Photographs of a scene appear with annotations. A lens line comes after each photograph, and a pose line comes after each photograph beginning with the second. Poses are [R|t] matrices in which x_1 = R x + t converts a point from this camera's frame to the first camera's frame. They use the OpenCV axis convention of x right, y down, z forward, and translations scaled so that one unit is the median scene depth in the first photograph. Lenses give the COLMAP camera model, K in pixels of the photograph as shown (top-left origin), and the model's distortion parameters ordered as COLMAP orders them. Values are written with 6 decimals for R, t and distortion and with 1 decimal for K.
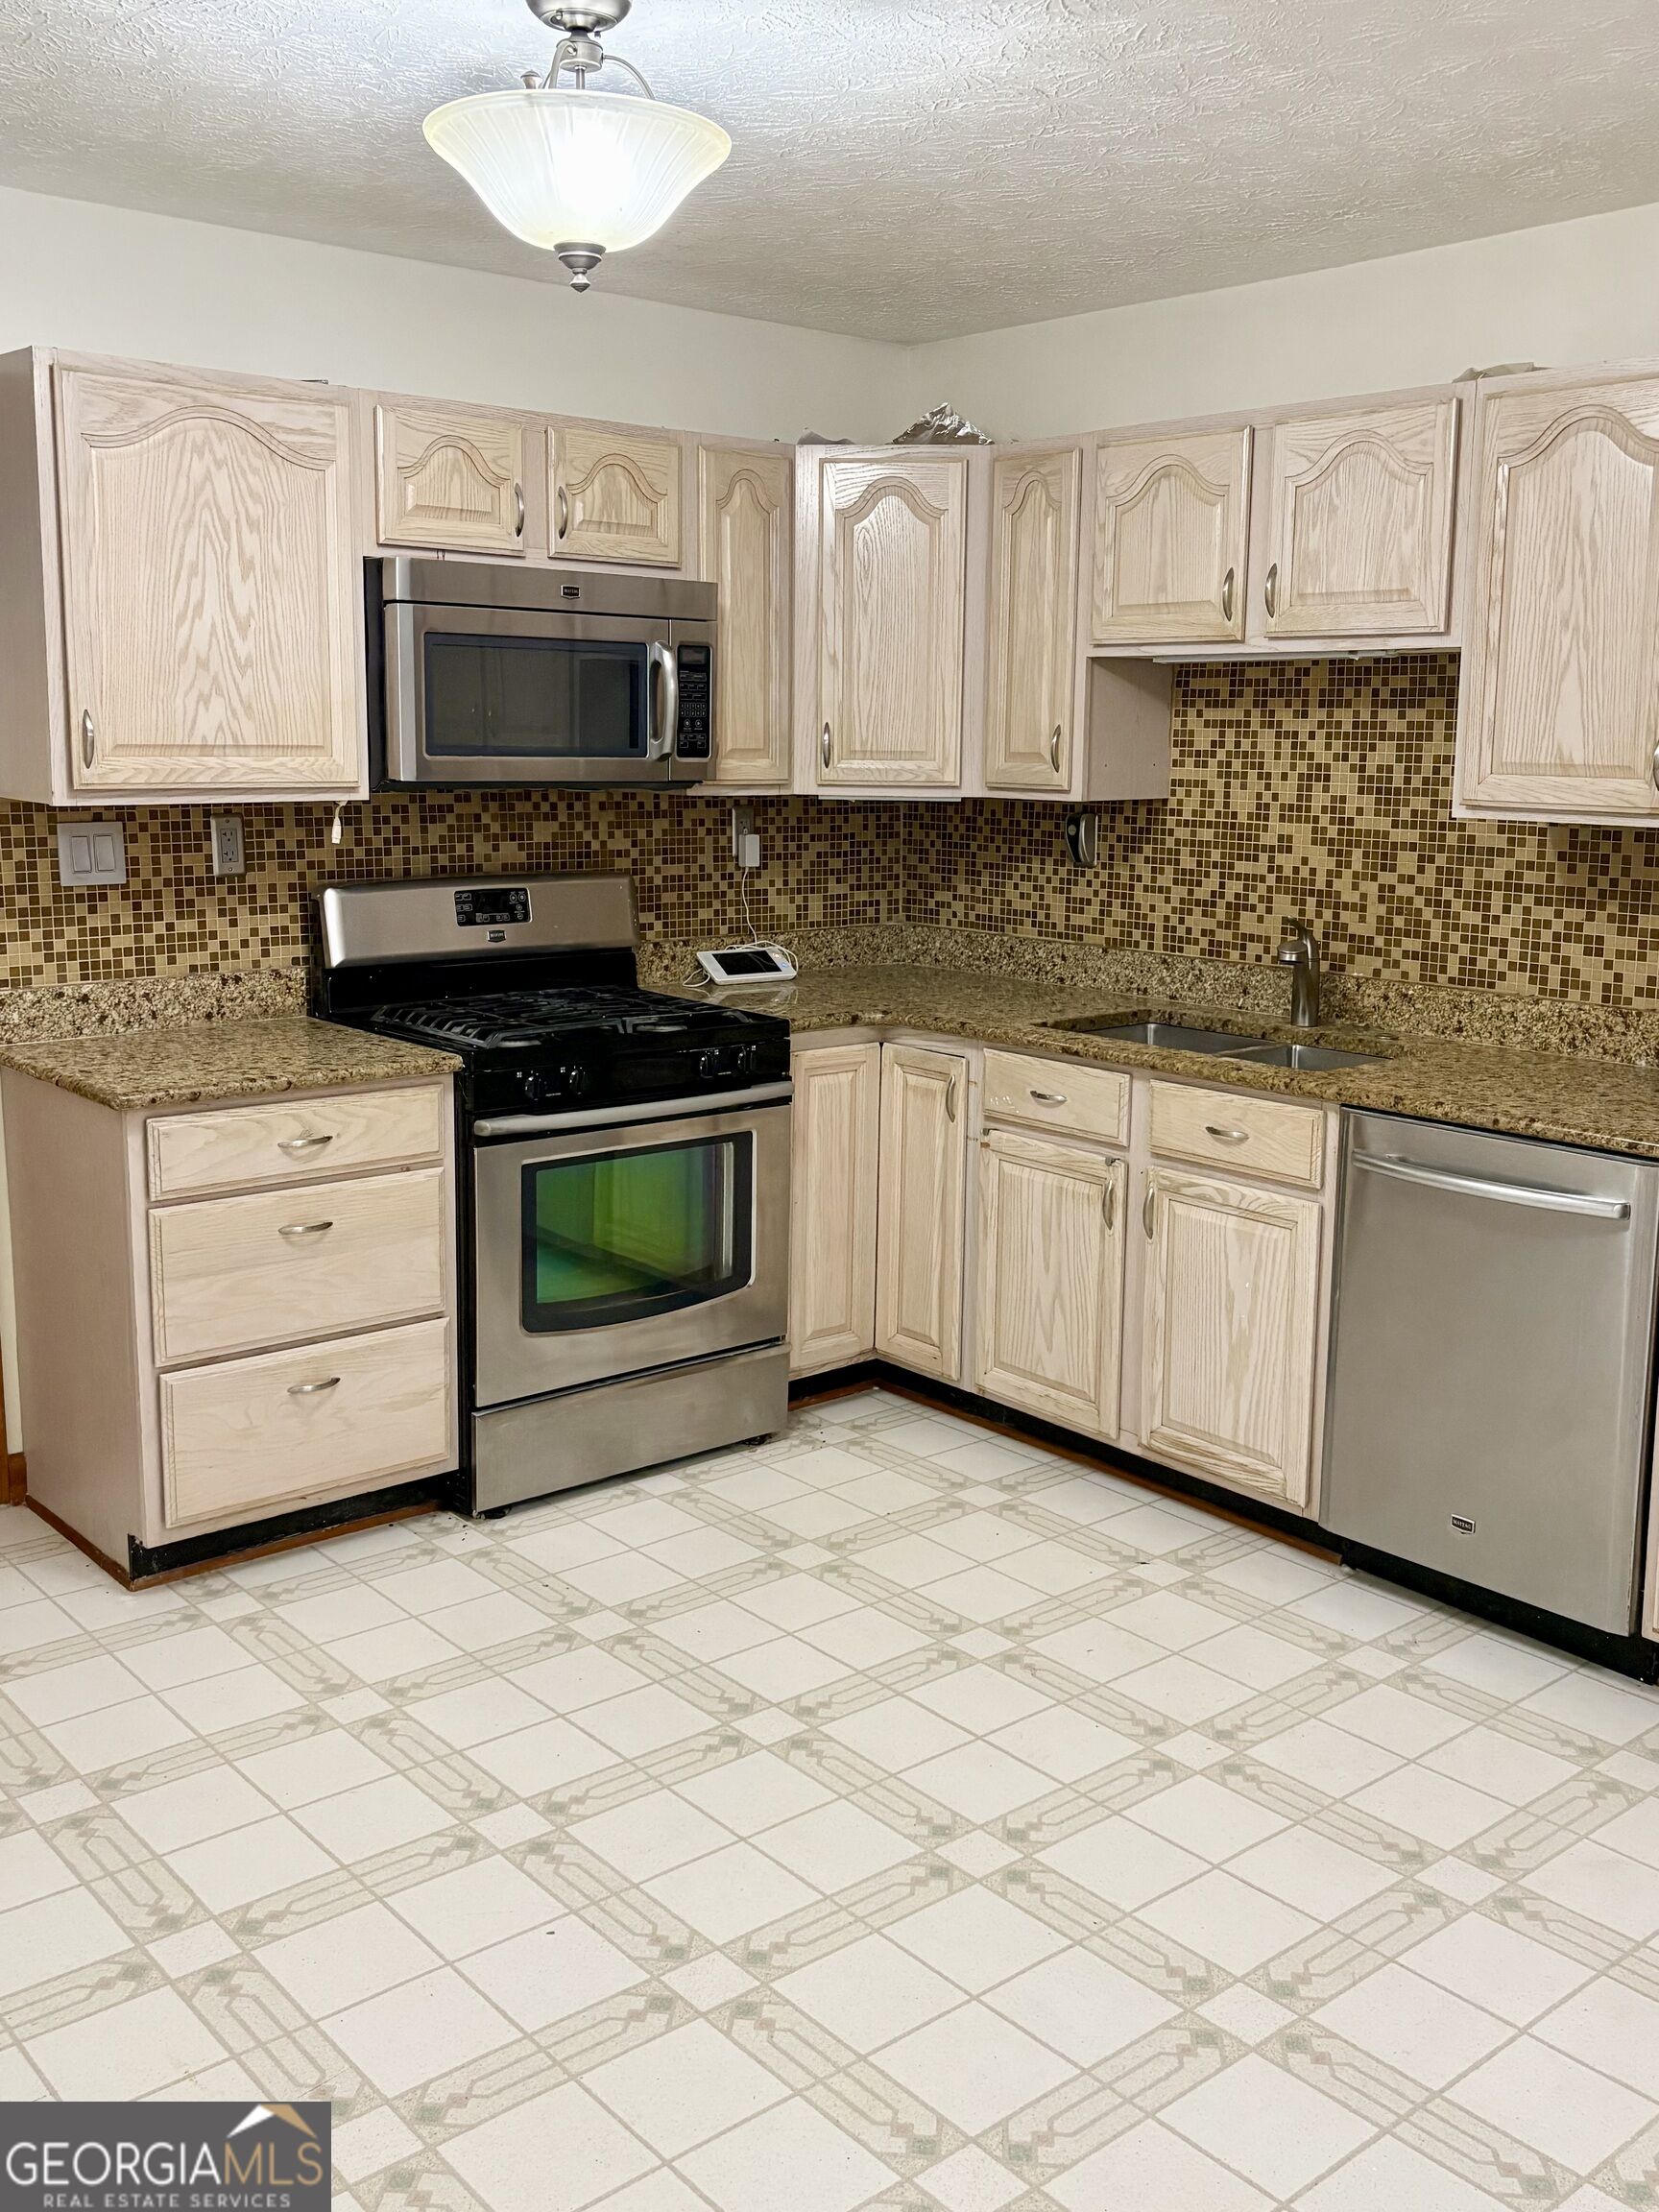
lens RADIAL K [[2035.1, 0, 839.0], [0, 2035.1, 1040.8], [0, 0, 1]] dist [0.008979, 0.000000]
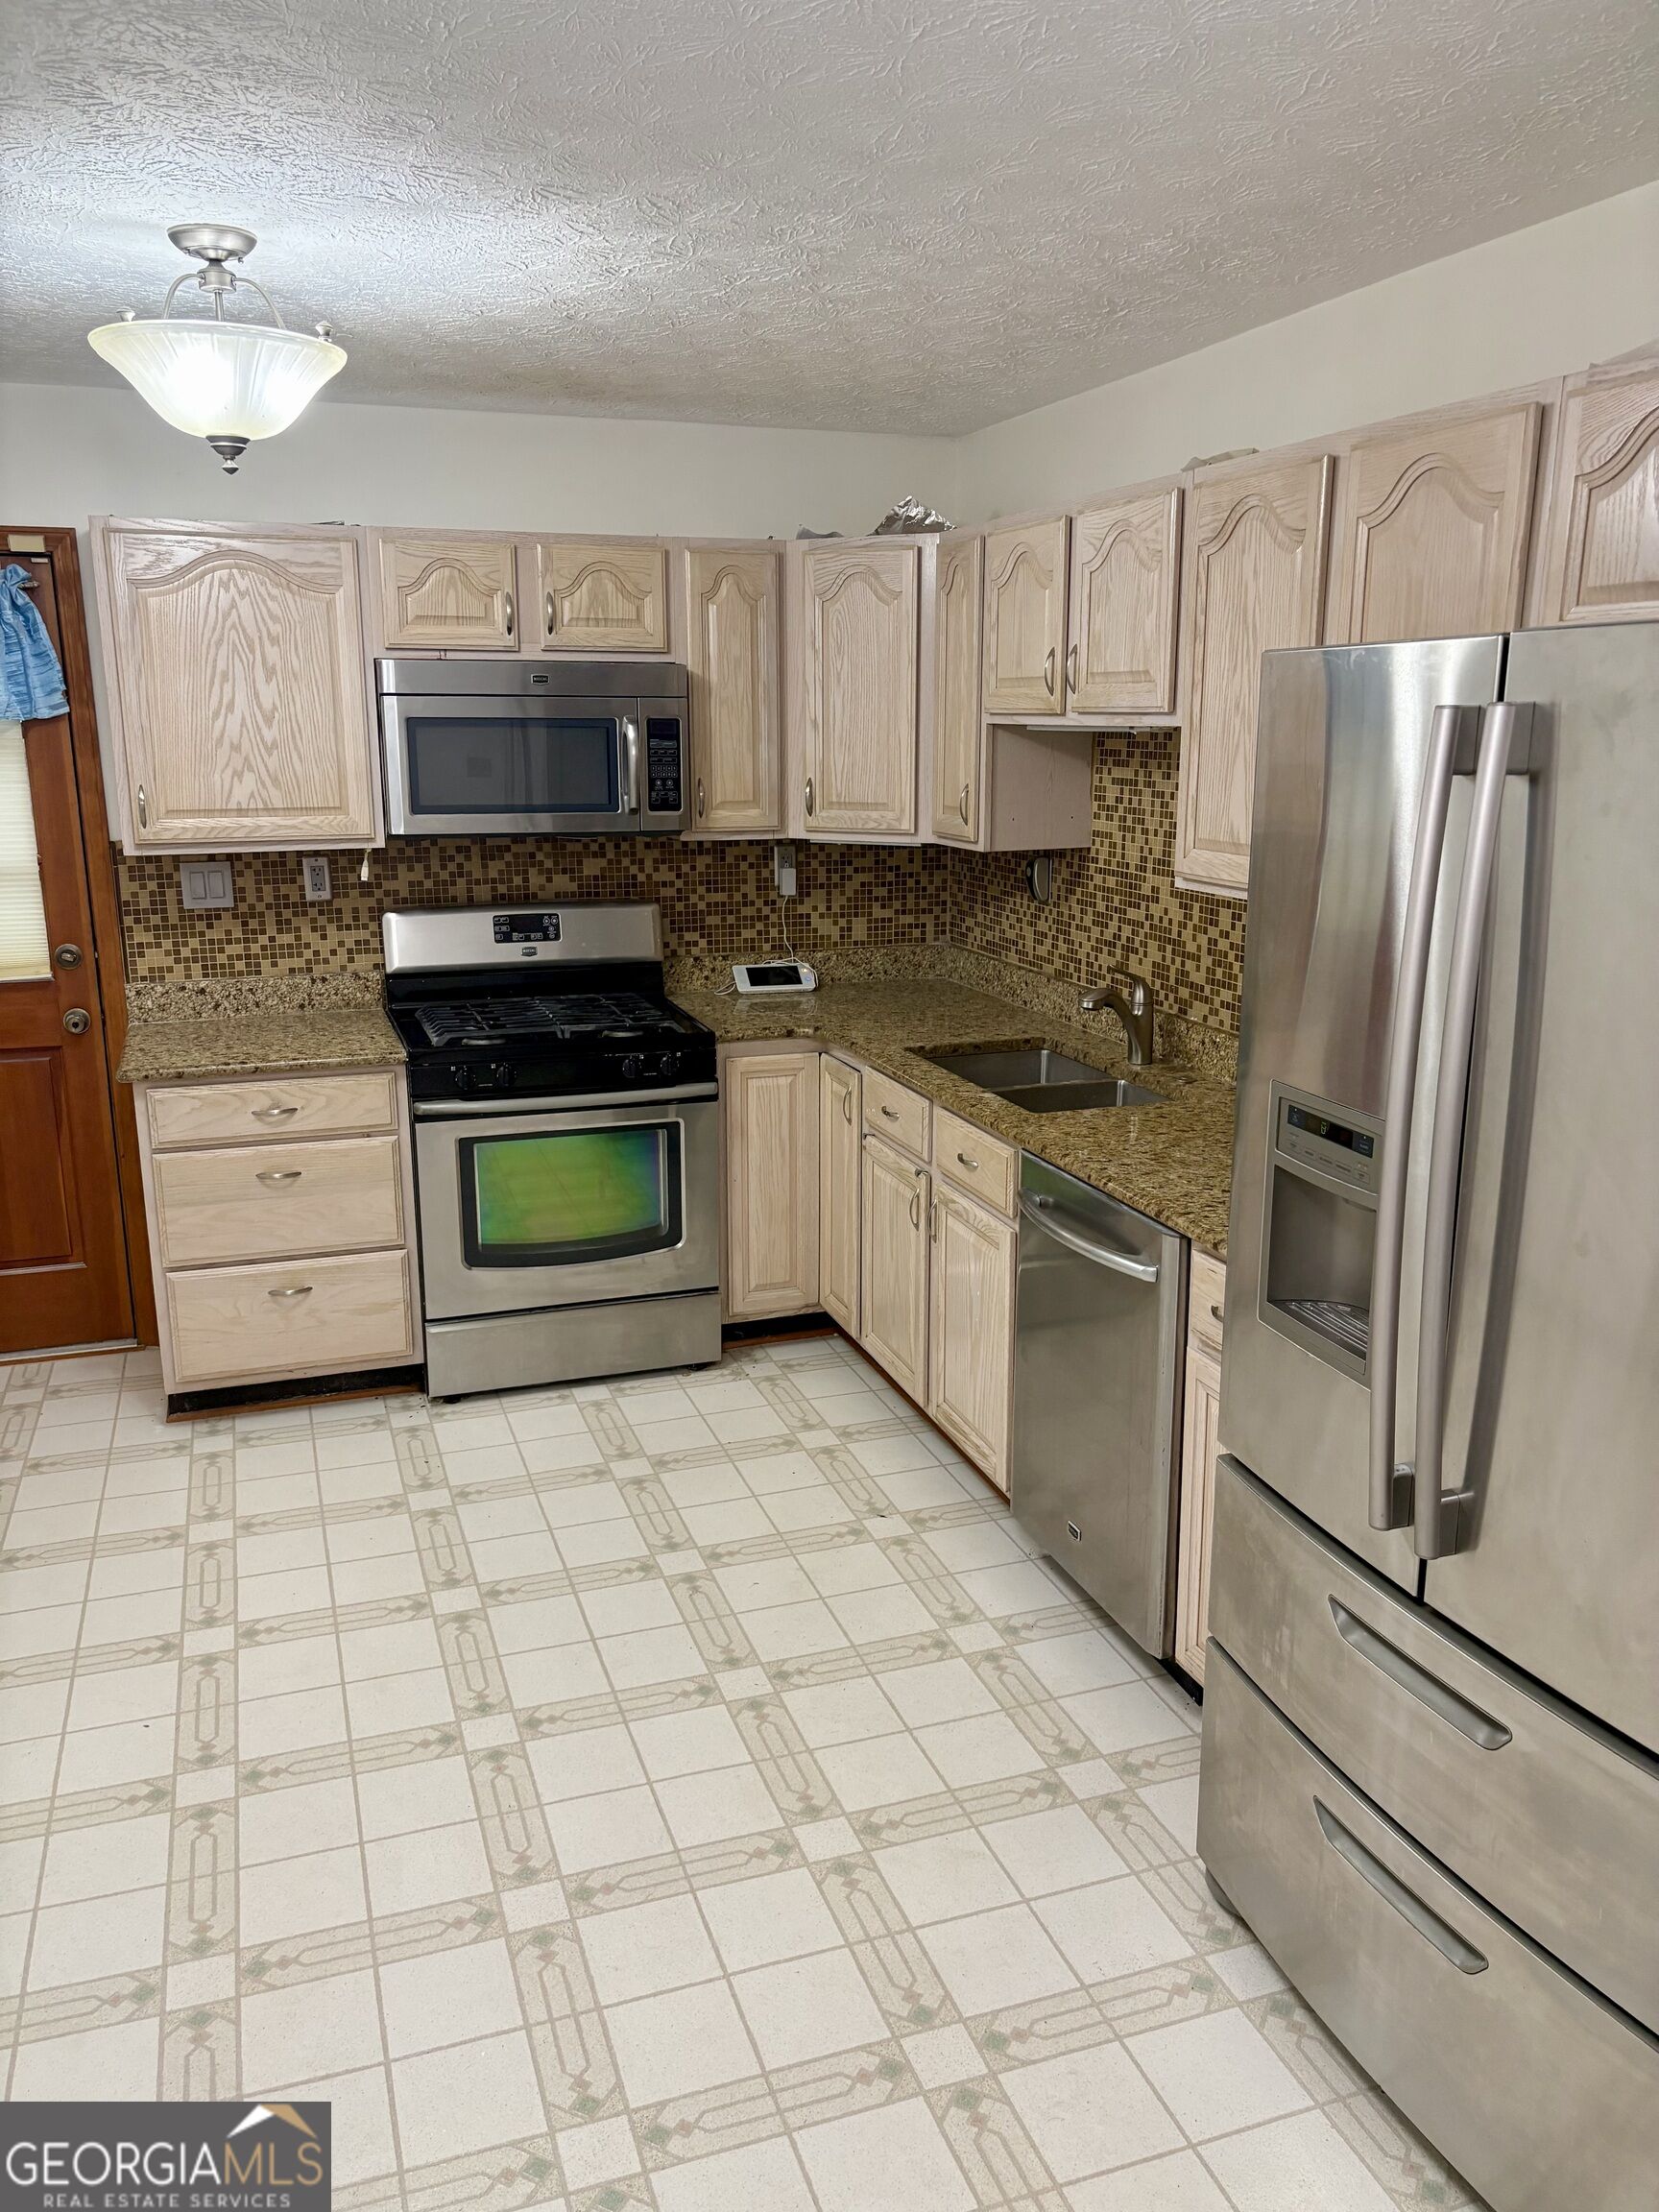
lens RADIAL K [[1676.5, 0, 826.7], [0, 1676.5, 1106.9], [0, 0, 1]] dist [0.010391, 0.008826]
pose [[0.929950, 0.071903, -0.360588, 0.406346], [-0.044157, 0.995435, 0.084614, -0.053905], [0.365026, -0.062764, 0.928879, 0.093117]]
